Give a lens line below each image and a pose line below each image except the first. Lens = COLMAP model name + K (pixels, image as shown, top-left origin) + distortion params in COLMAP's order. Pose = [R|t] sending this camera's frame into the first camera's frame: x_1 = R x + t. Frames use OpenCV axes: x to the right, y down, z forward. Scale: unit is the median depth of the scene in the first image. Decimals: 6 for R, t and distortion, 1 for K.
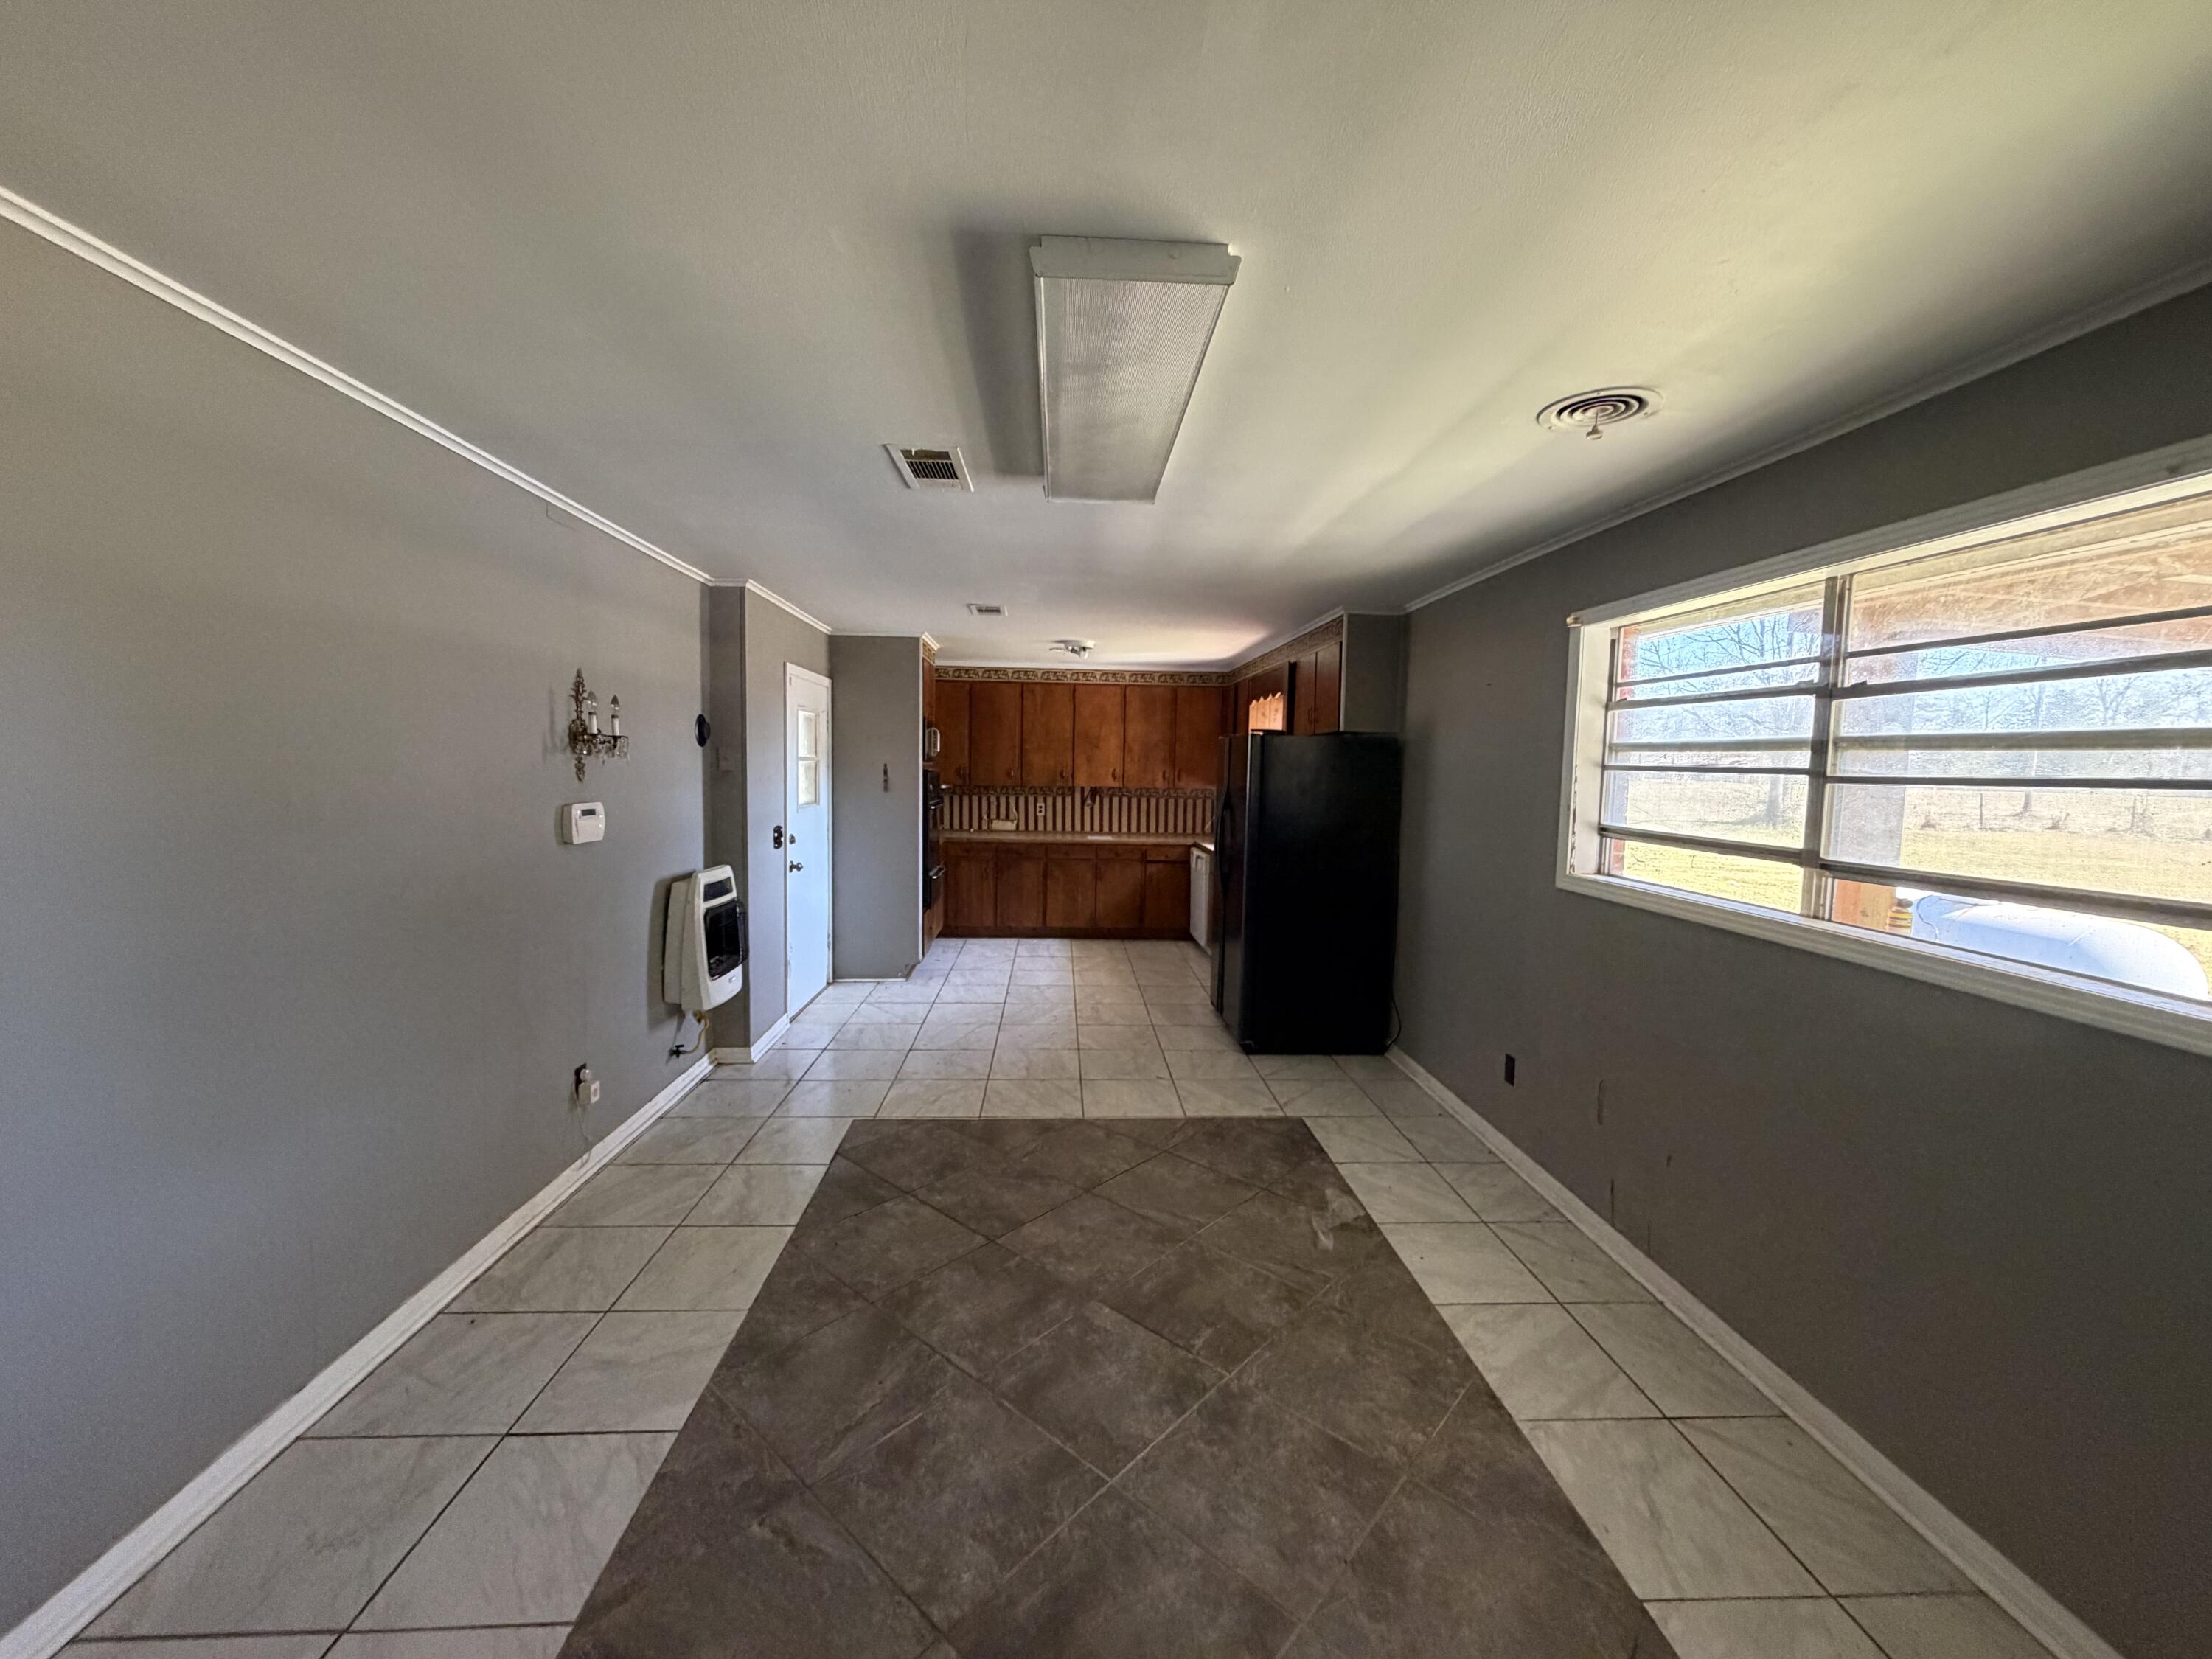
lens RADIAL K [[879.7, 0, 1106.0], [0, 879.7, 829.5], [0, 0, 1]] dist [-0.000778, -0.000122]
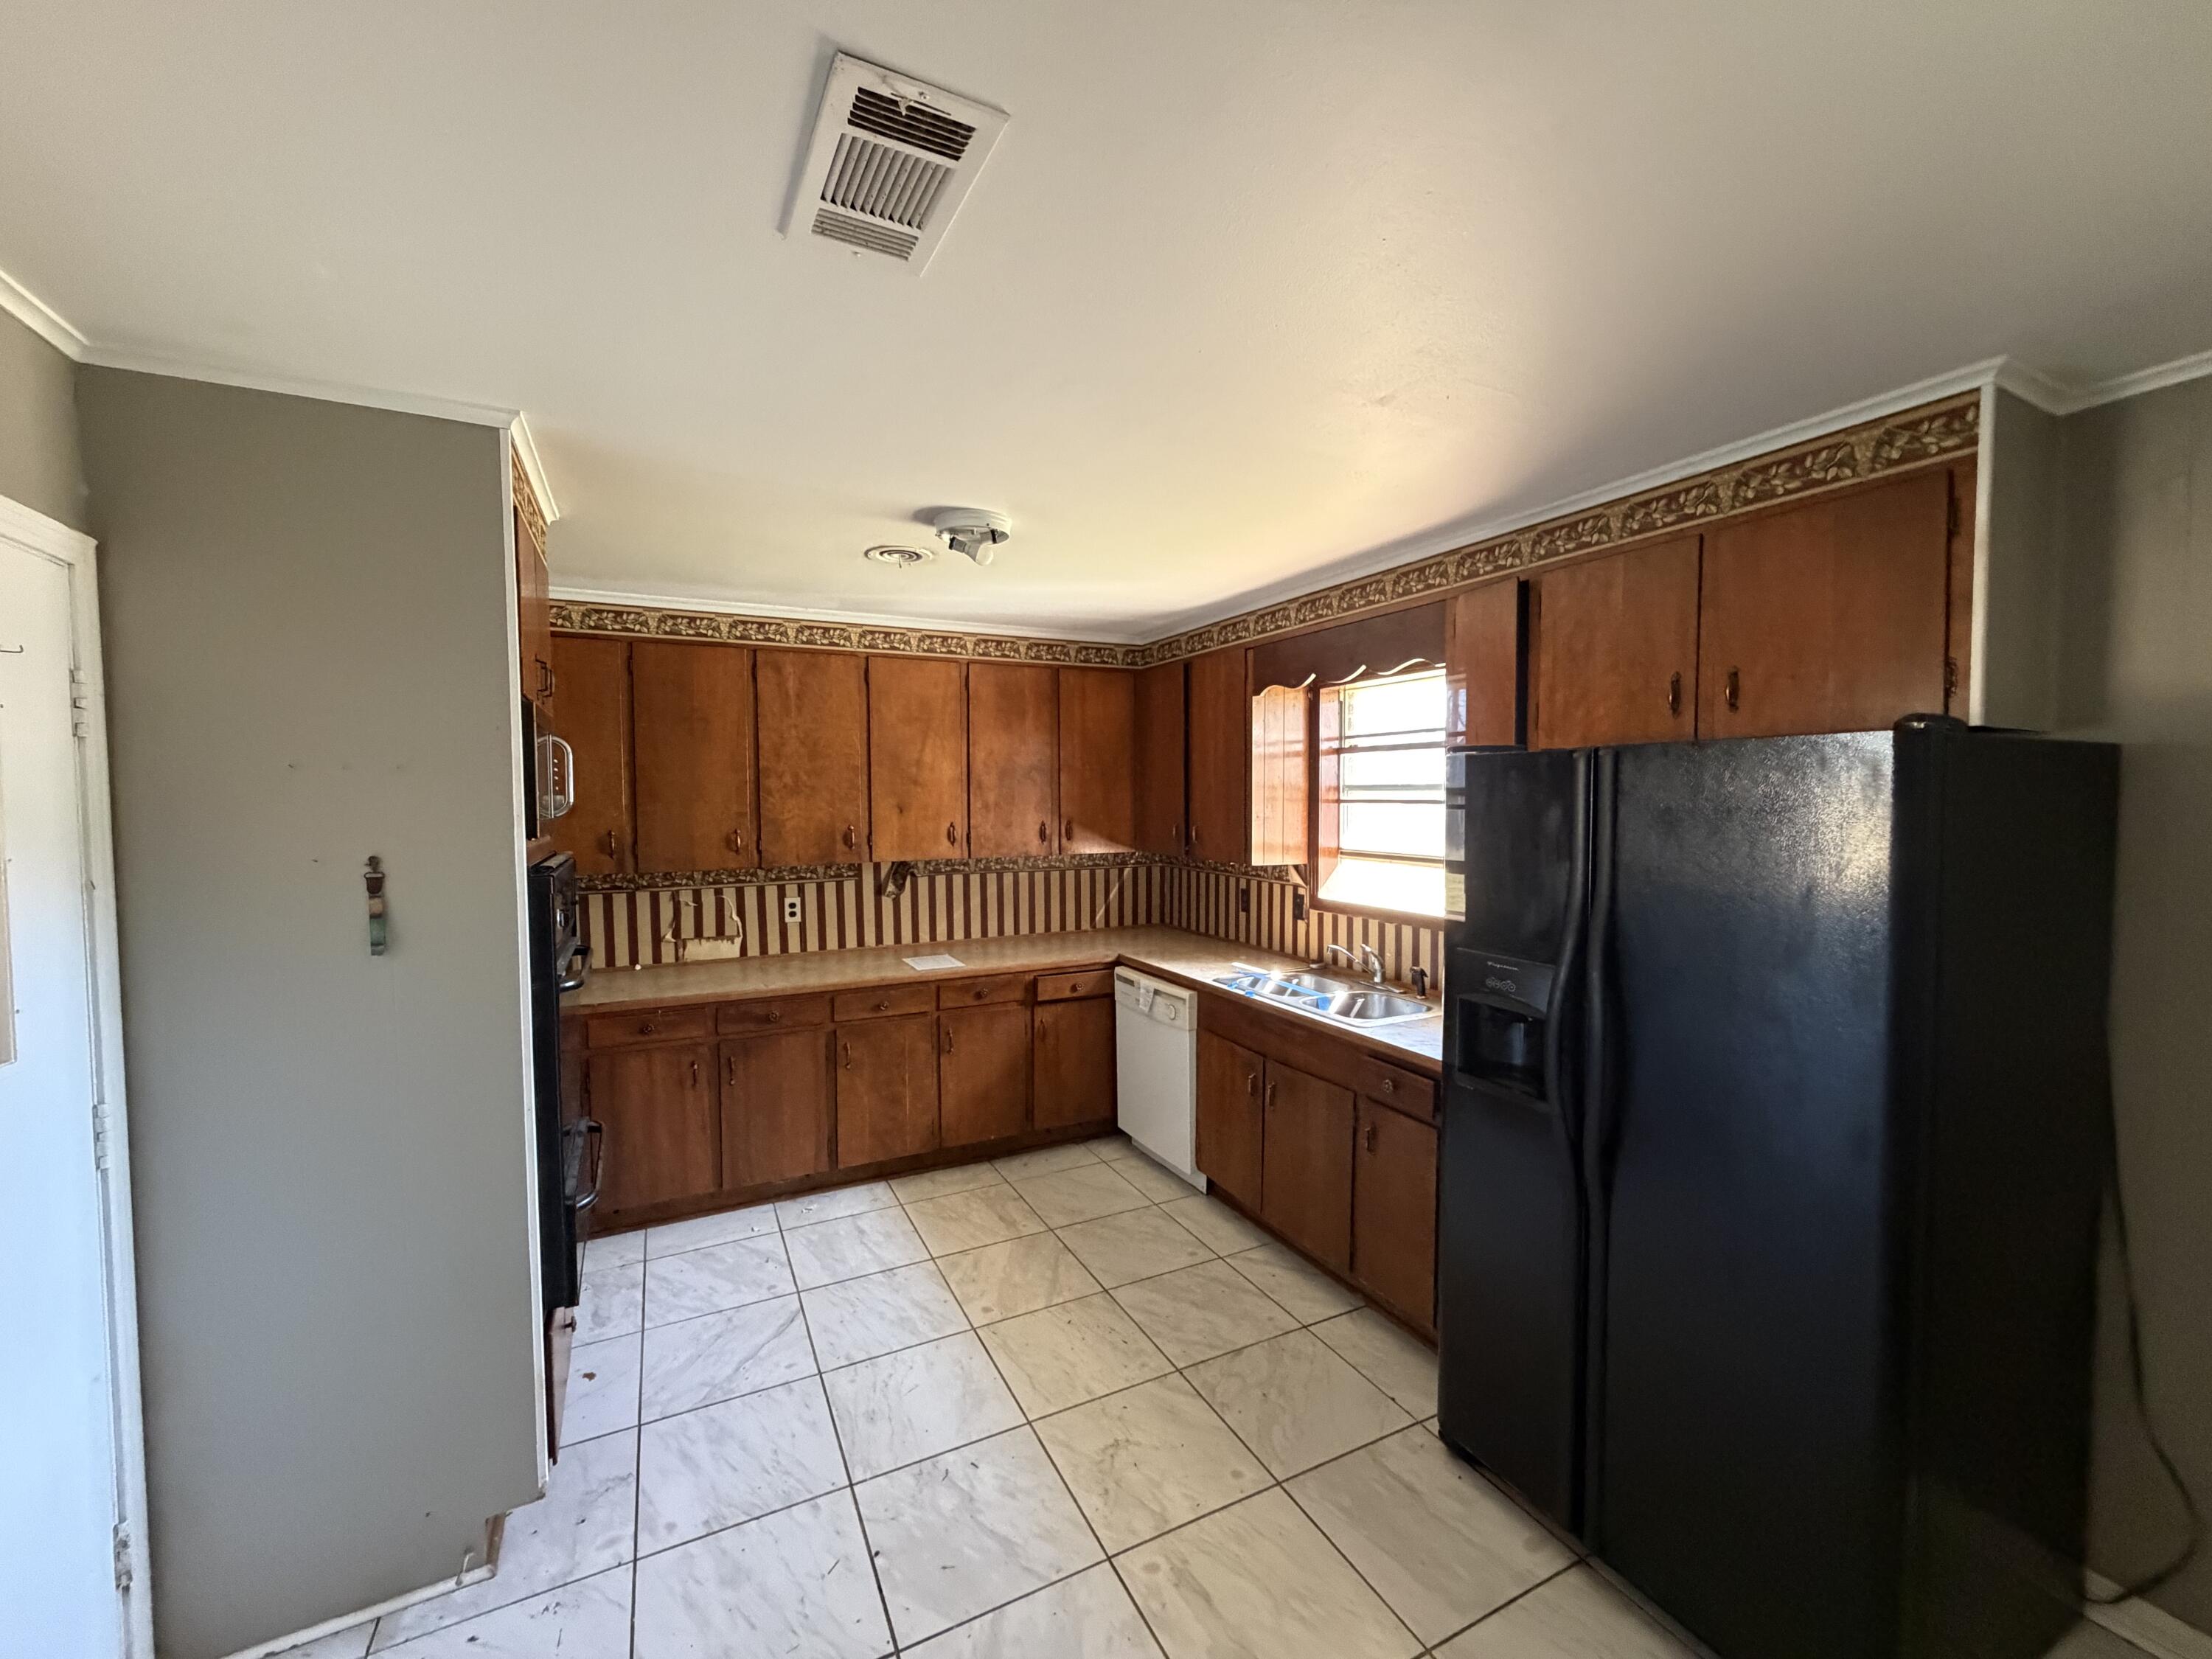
lens RADIAL K [[879.7, 0, 1106.0], [0, 879.7, 829.5], [0, 0, 1]] dist [-0.000778, -0.000122]
pose [[0.914507, -0.040863, 0.402501, -0.151663], [0.054531, 0.998257, -0.022552, -0.064891], [-0.400878, 0.042573, 0.915142, 0.657657]]
